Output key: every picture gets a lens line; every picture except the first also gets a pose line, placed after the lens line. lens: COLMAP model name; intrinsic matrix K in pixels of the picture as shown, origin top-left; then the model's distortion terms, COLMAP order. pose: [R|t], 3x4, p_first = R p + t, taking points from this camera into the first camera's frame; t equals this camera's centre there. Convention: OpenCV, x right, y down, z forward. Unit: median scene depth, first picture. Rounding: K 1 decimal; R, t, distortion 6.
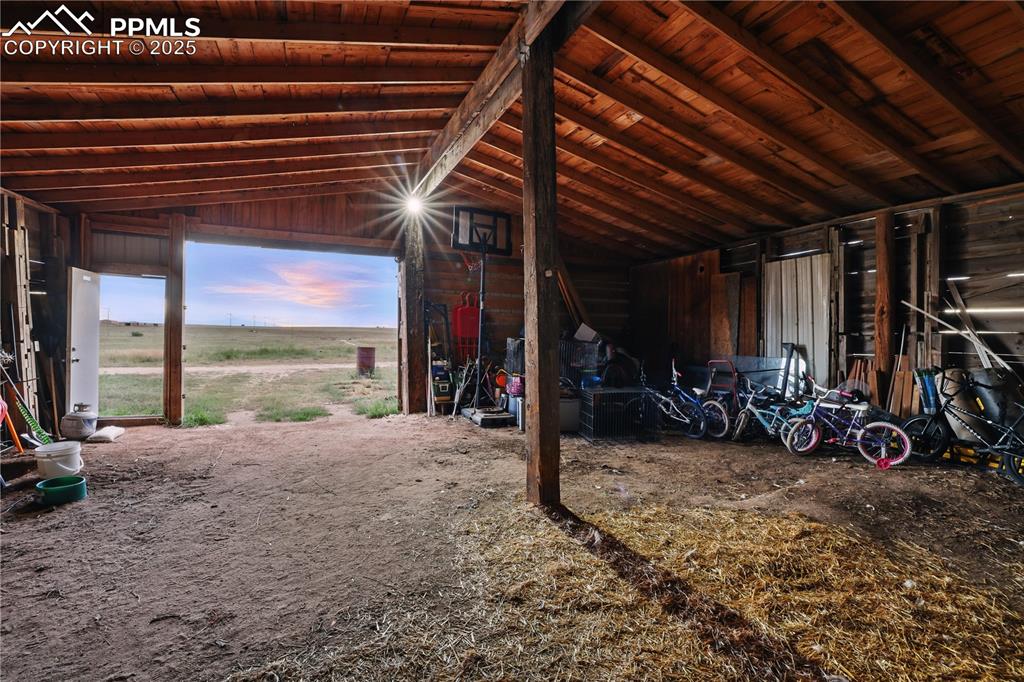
lens RADIAL K [[443.0, 0, 507.2], [0, 443.0, 337.3], [0, 0, 1]] dist [-0.046598, 0.017649]
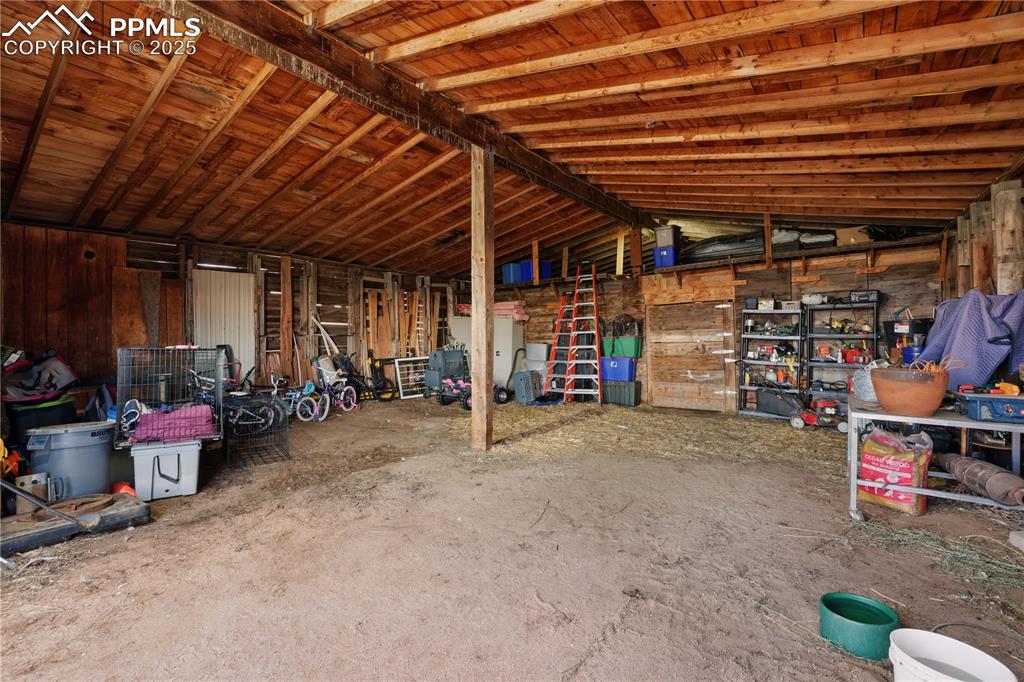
lens RADIAL K [[443.0, 0, 507.2], [0, 443.0, 337.3], [0, 0, 1]] dist [-0.046598, 0.017649]
pose [[-0.468101, -0.004896, 0.883662, -0.784482], [0.016719, 0.999757, 0.014396, -0.013423], [-0.883517, 0.021512, -0.467905, 0.990757]]
